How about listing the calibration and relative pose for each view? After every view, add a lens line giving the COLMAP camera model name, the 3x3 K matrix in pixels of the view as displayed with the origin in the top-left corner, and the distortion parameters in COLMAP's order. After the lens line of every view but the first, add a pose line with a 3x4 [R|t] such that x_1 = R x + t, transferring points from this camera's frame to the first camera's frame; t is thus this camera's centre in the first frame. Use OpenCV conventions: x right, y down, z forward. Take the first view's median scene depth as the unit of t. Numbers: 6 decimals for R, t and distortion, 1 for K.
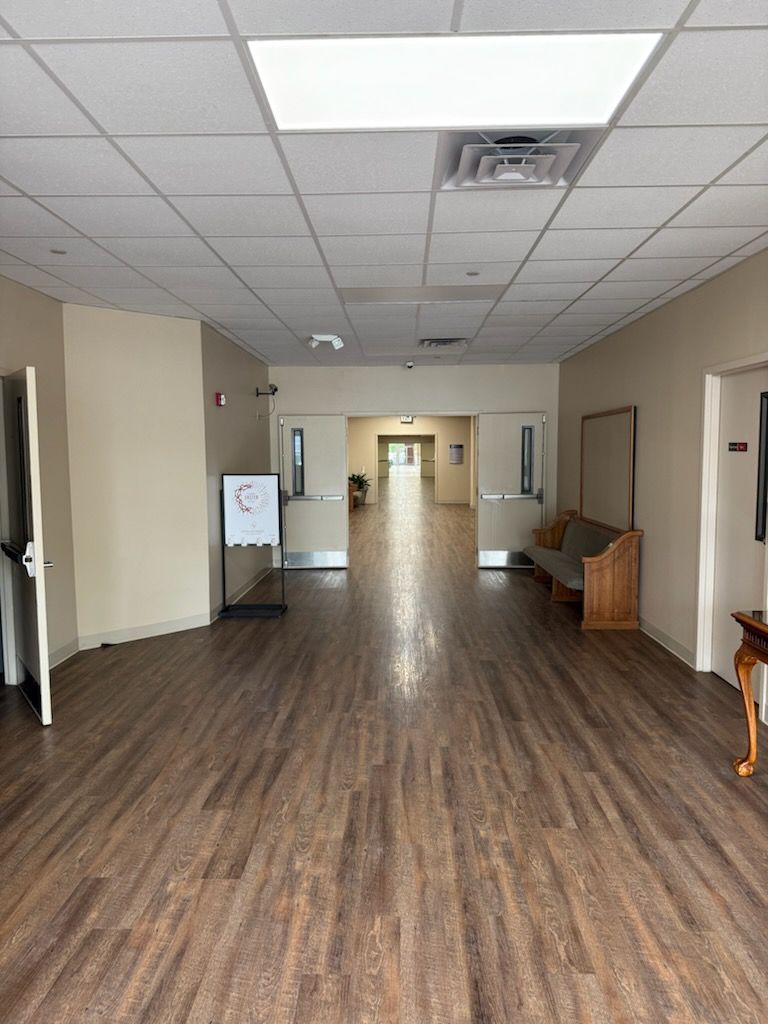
lens RADIAL K [[781.9, 0, 380.1], [0, 781.9, 521.1], [0, 0, 1]] dist [-0.004715, -0.040196]
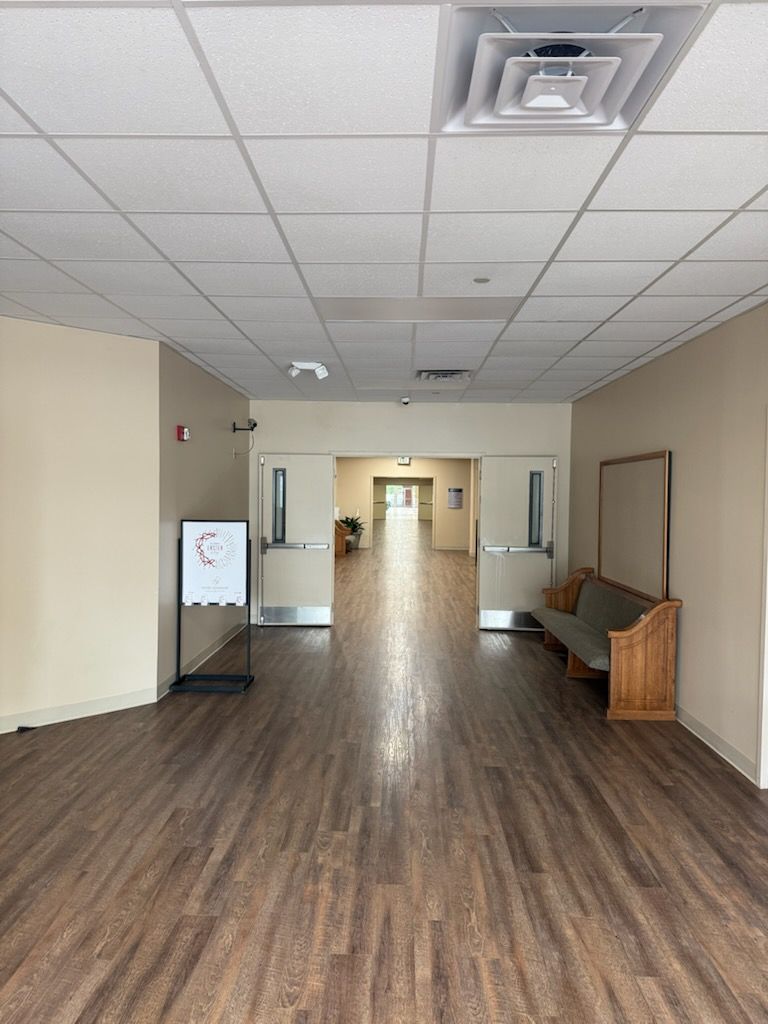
lens RADIAL K [[781.9, 0, 374.4], [0, 781.9, 504.7], [0, 0, 1]] dist [-0.004715, -0.040196]
pose [[0.999761, 0.021157, -0.005506, 0.015436], [-0.021502, 0.997125, -0.072660, -0.024007], [0.003953, 0.072761, 0.997342, 0.183378]]
